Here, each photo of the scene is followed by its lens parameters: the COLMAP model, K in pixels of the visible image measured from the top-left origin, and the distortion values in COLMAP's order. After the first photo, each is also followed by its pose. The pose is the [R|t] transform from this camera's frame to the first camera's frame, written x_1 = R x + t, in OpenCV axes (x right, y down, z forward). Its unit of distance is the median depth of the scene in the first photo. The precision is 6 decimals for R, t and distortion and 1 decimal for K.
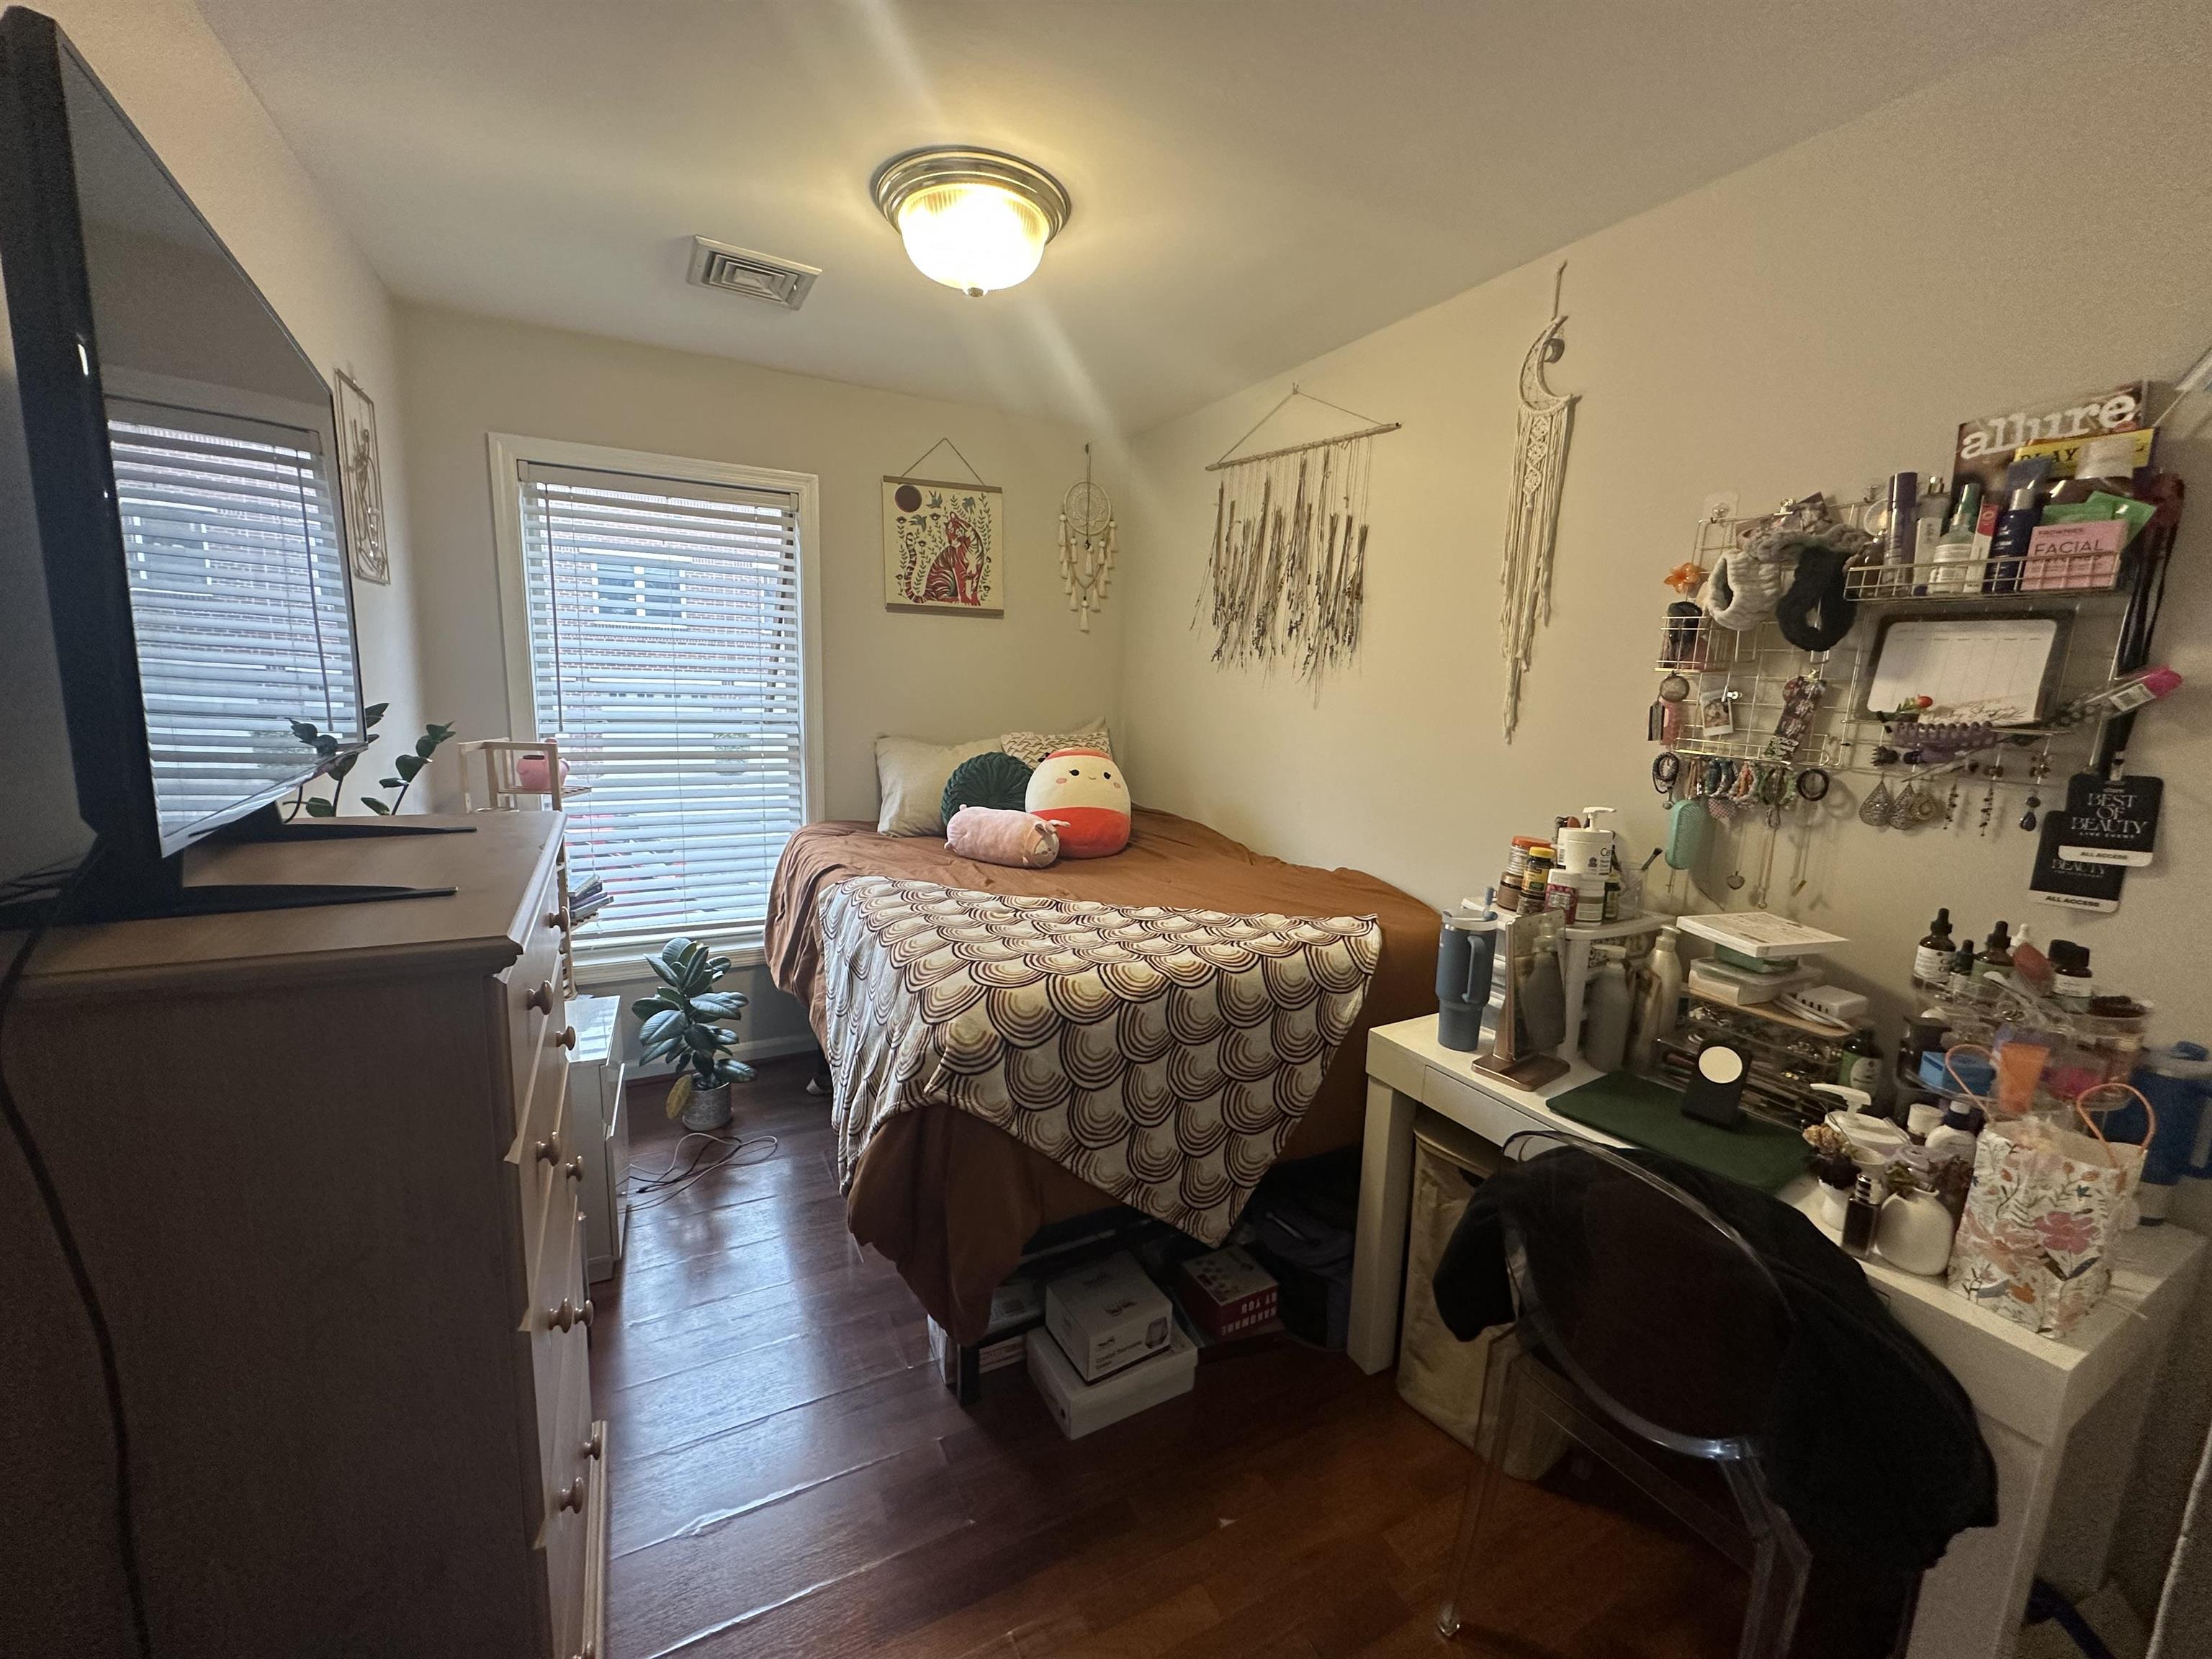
lens RADIAL K [[880.5, 0, 1104.9], [0, 880.5, 829.5], [0, 0, 1]] dist [-0.001358, -0.000023]
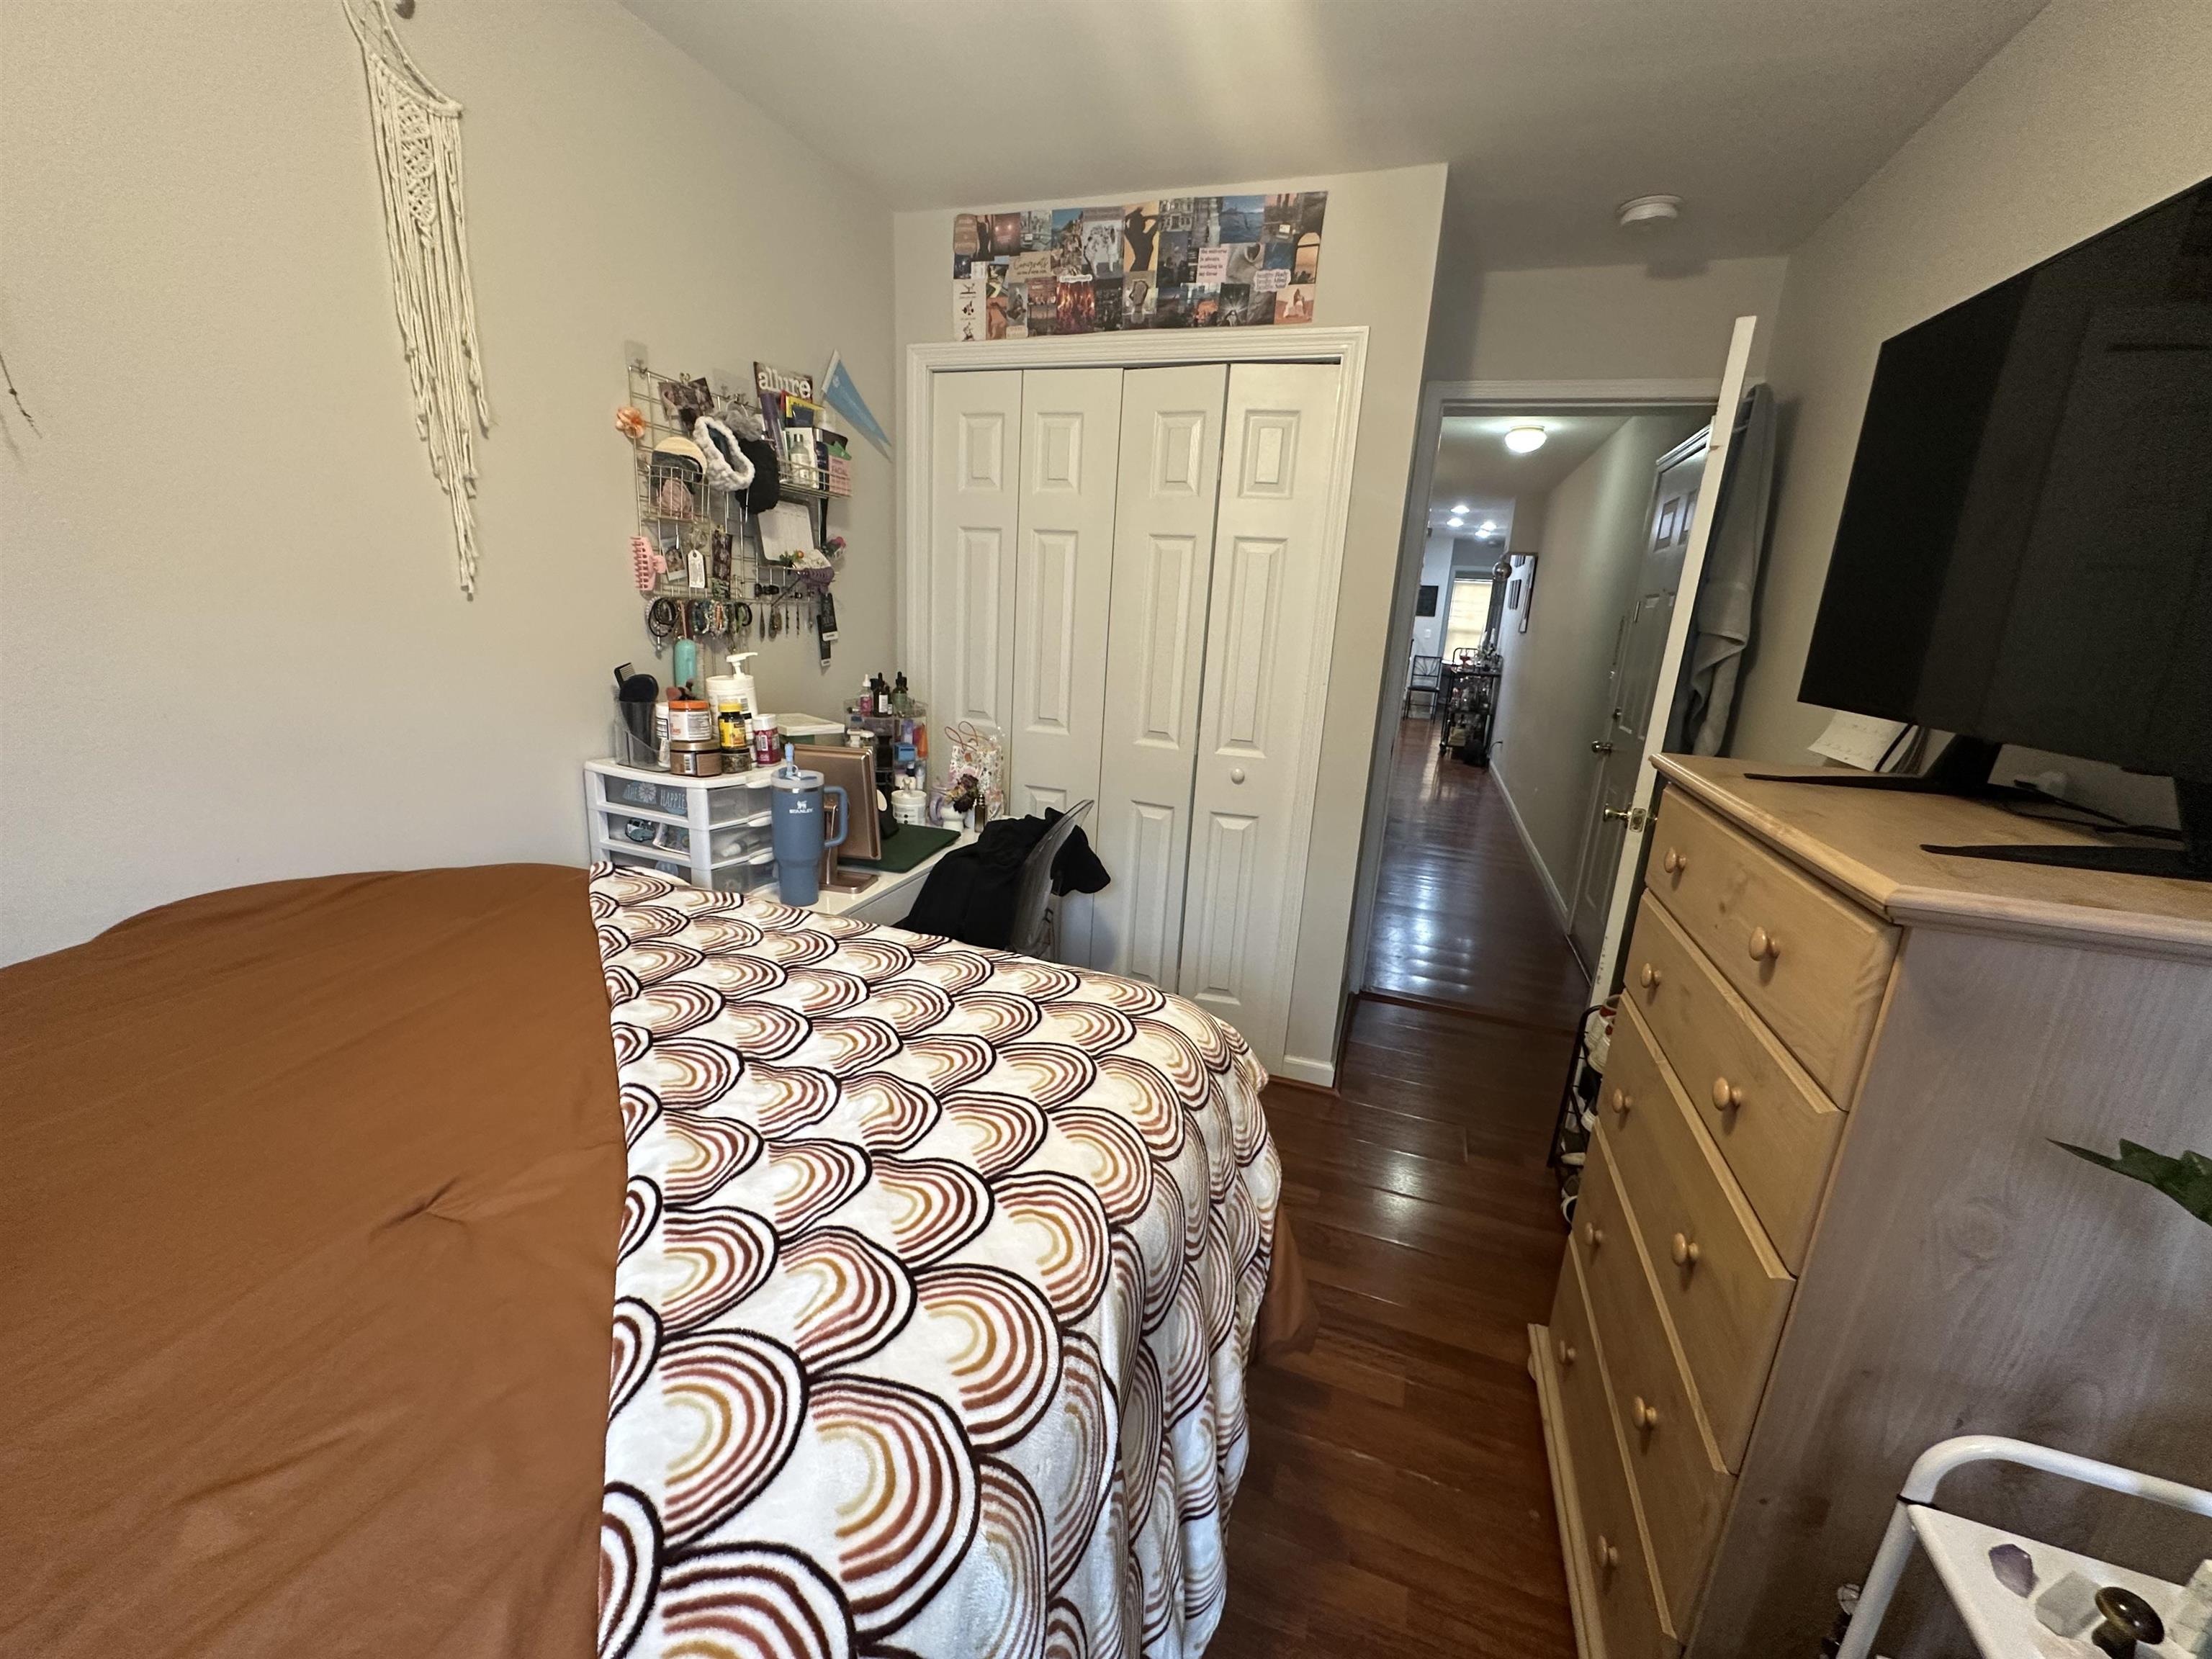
lens RADIAL K [[880.5, 0, 1103.2], [0, 880.5, 825.8], [0, 0, 1]] dist [-0.001358, -0.000023]
pose [[-0.673513, -0.250108, 0.695576, -0.680896], [0.052222, 0.922564, 0.382293, -0.272695], [-0.737329, 0.293804, -0.608298, 1.713210]]
